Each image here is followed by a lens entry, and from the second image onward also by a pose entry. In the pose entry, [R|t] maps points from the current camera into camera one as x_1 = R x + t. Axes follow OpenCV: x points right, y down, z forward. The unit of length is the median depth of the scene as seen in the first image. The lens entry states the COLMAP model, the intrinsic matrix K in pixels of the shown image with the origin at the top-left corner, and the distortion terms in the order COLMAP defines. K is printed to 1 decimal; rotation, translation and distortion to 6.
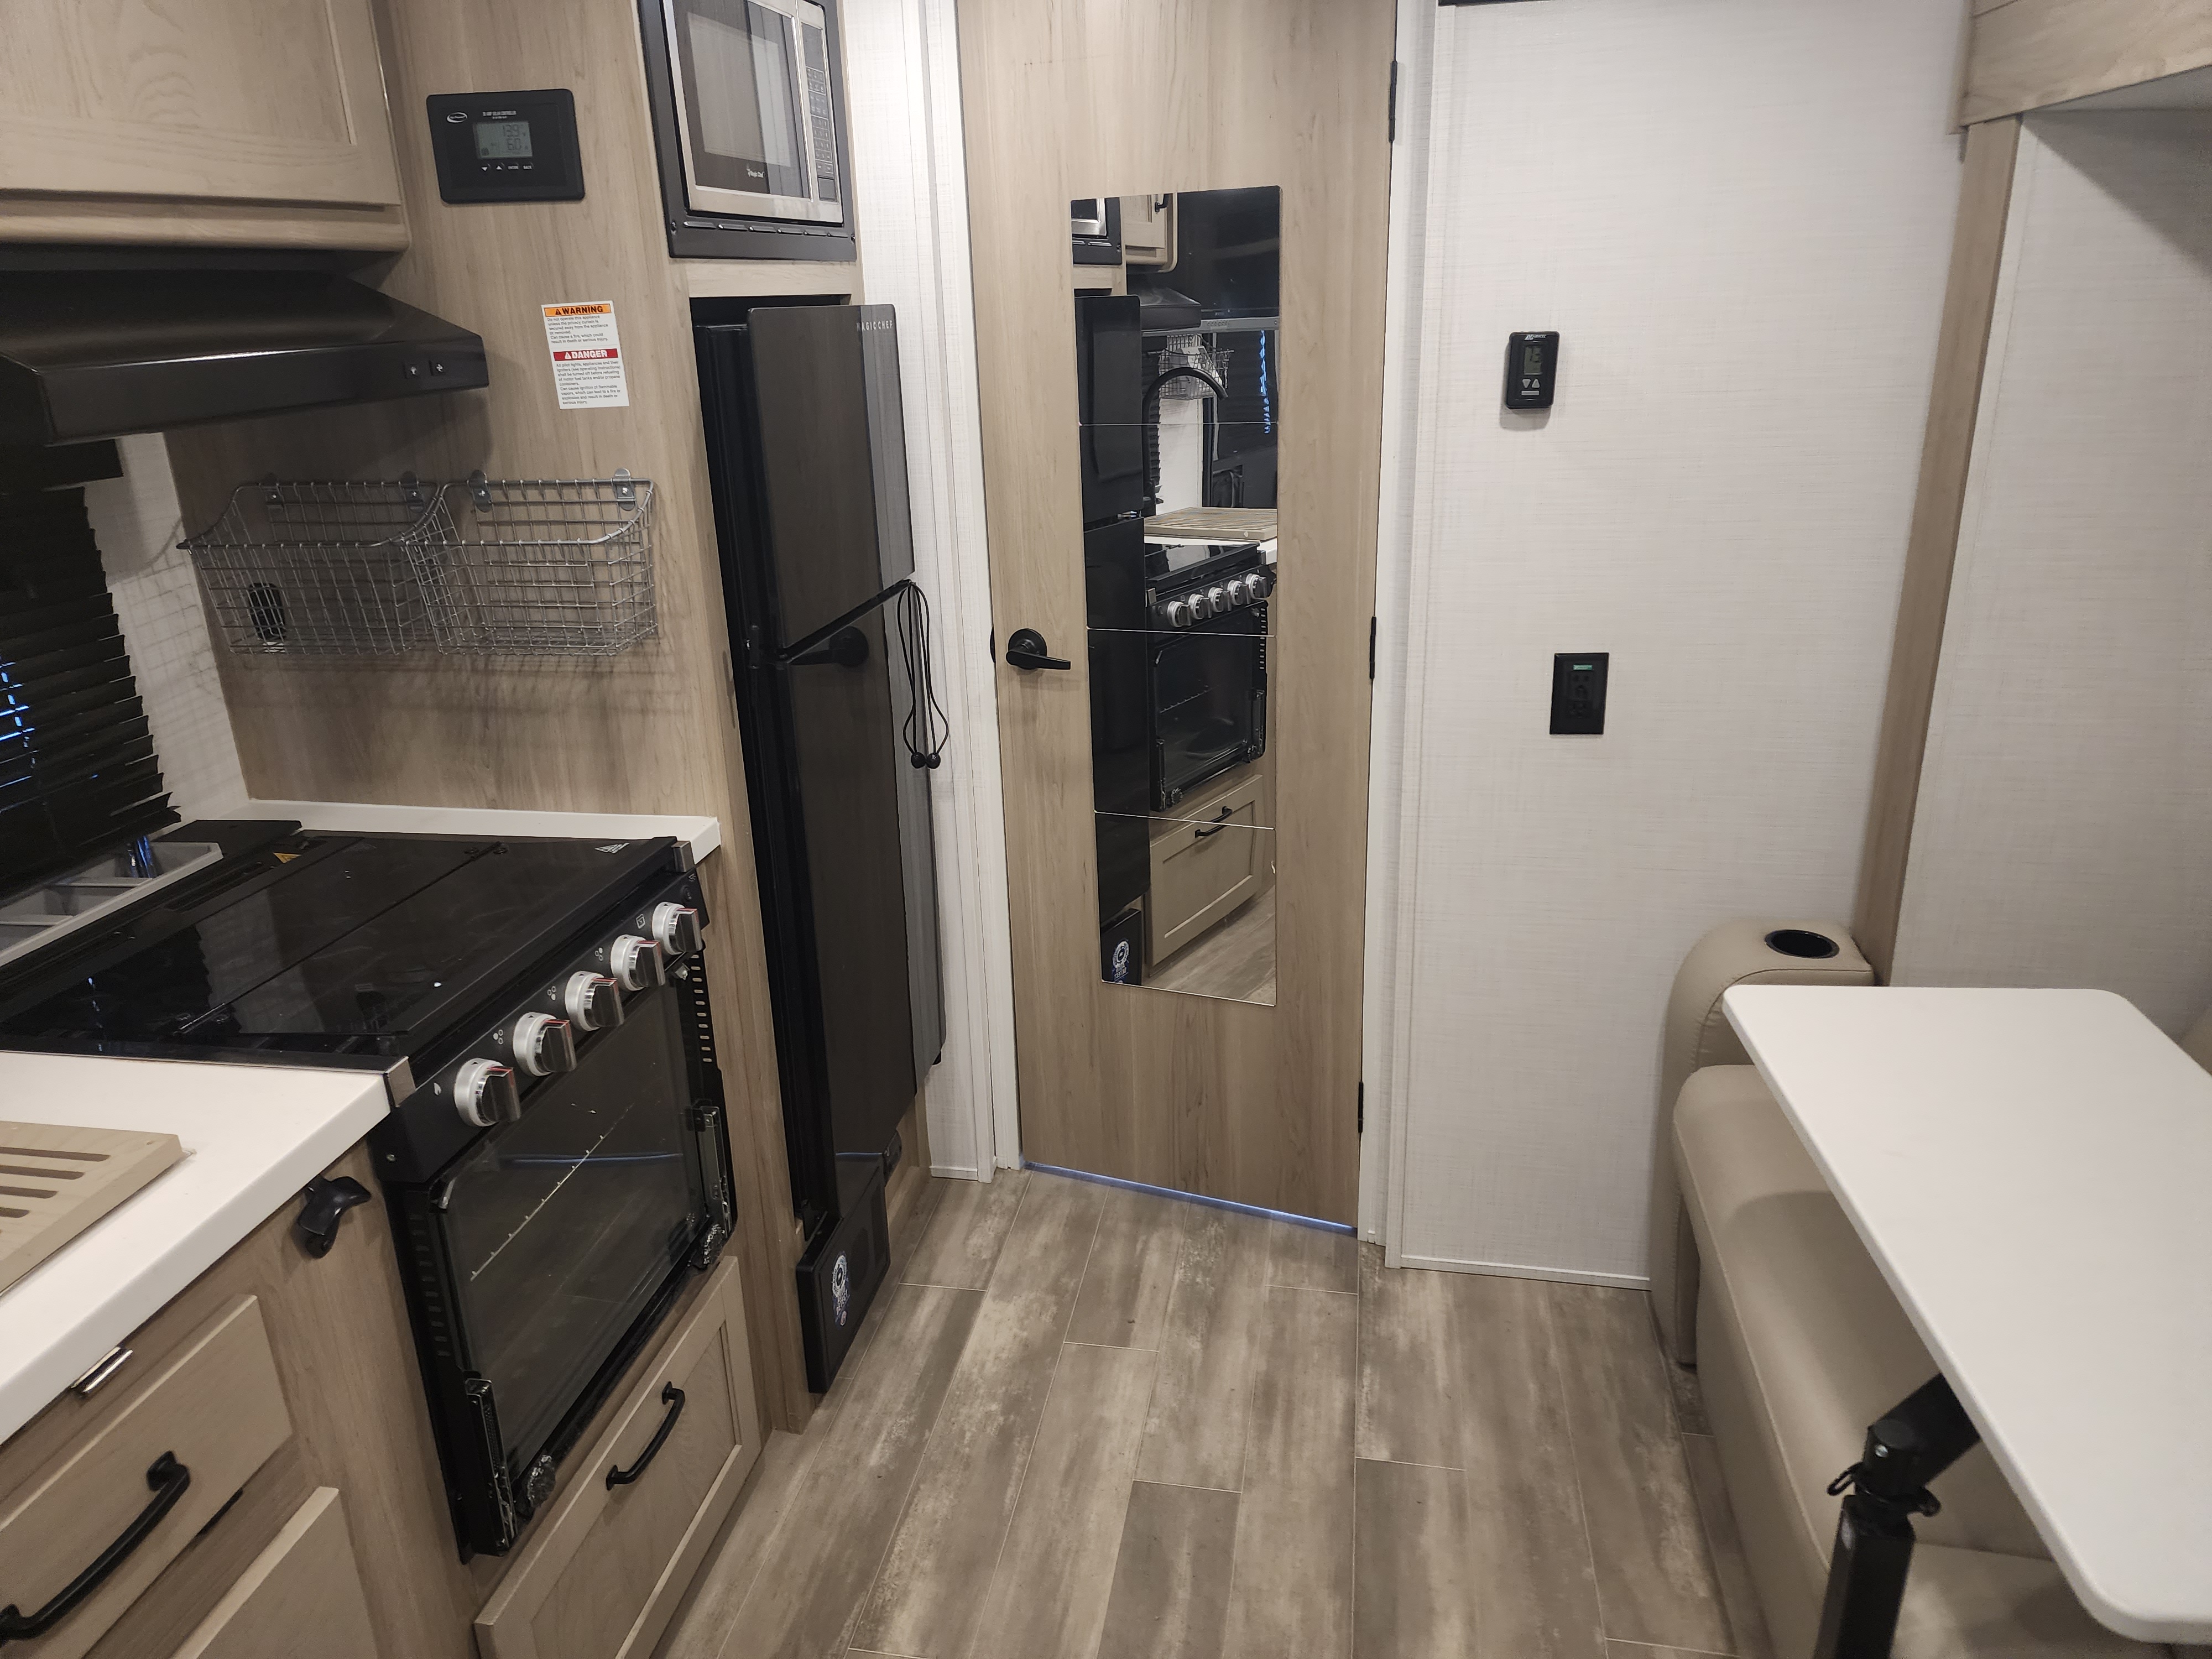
lens RADIAL K [[1492.9, 0, 1085.5], [0, 1492.9, 812.9], [0, 0, 1]] dist [0.049417, -0.047380]
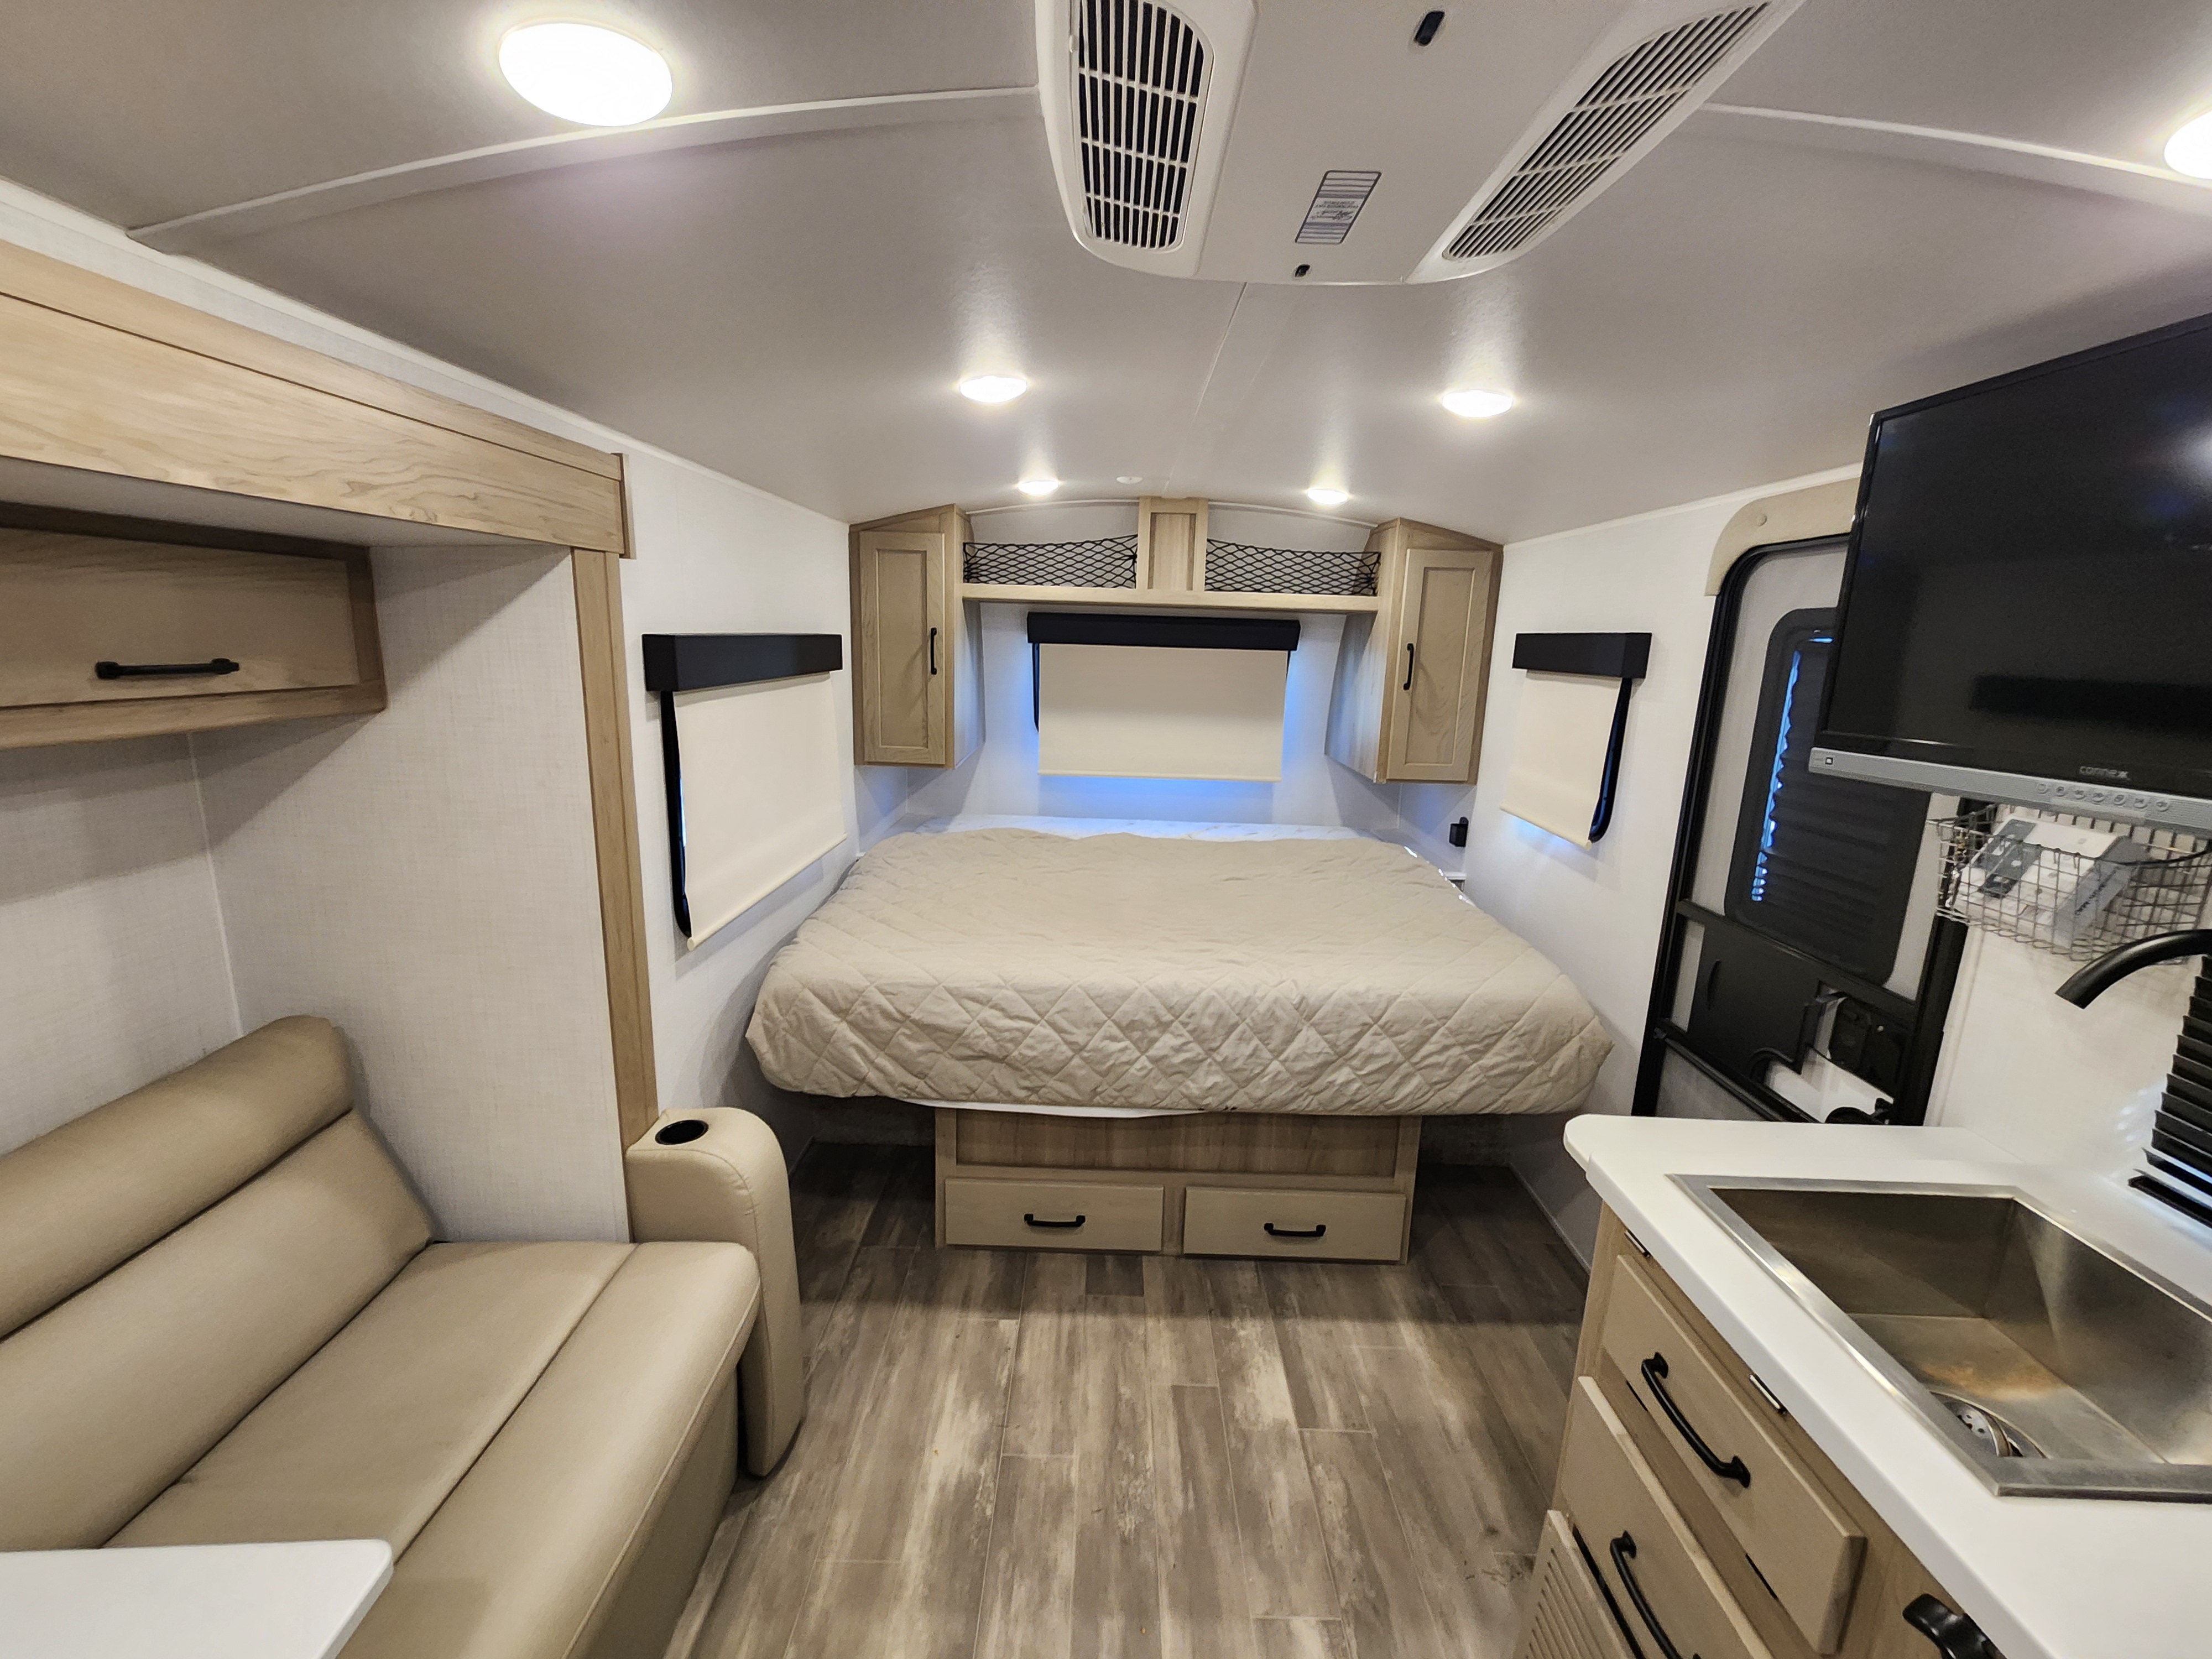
lens RADIAL K [[915.5, 0, 1110.5], [0, 915.5, 817.6], [0, 0, 1]] dist [0.013388, -0.003135]
pose [[-0.983553, 0.039493, -0.176249, 0.226873], [-0.056568, 0.859358, 0.508235, -0.561191], [0.171533, 0.509846, -0.842991, 1.525012]]
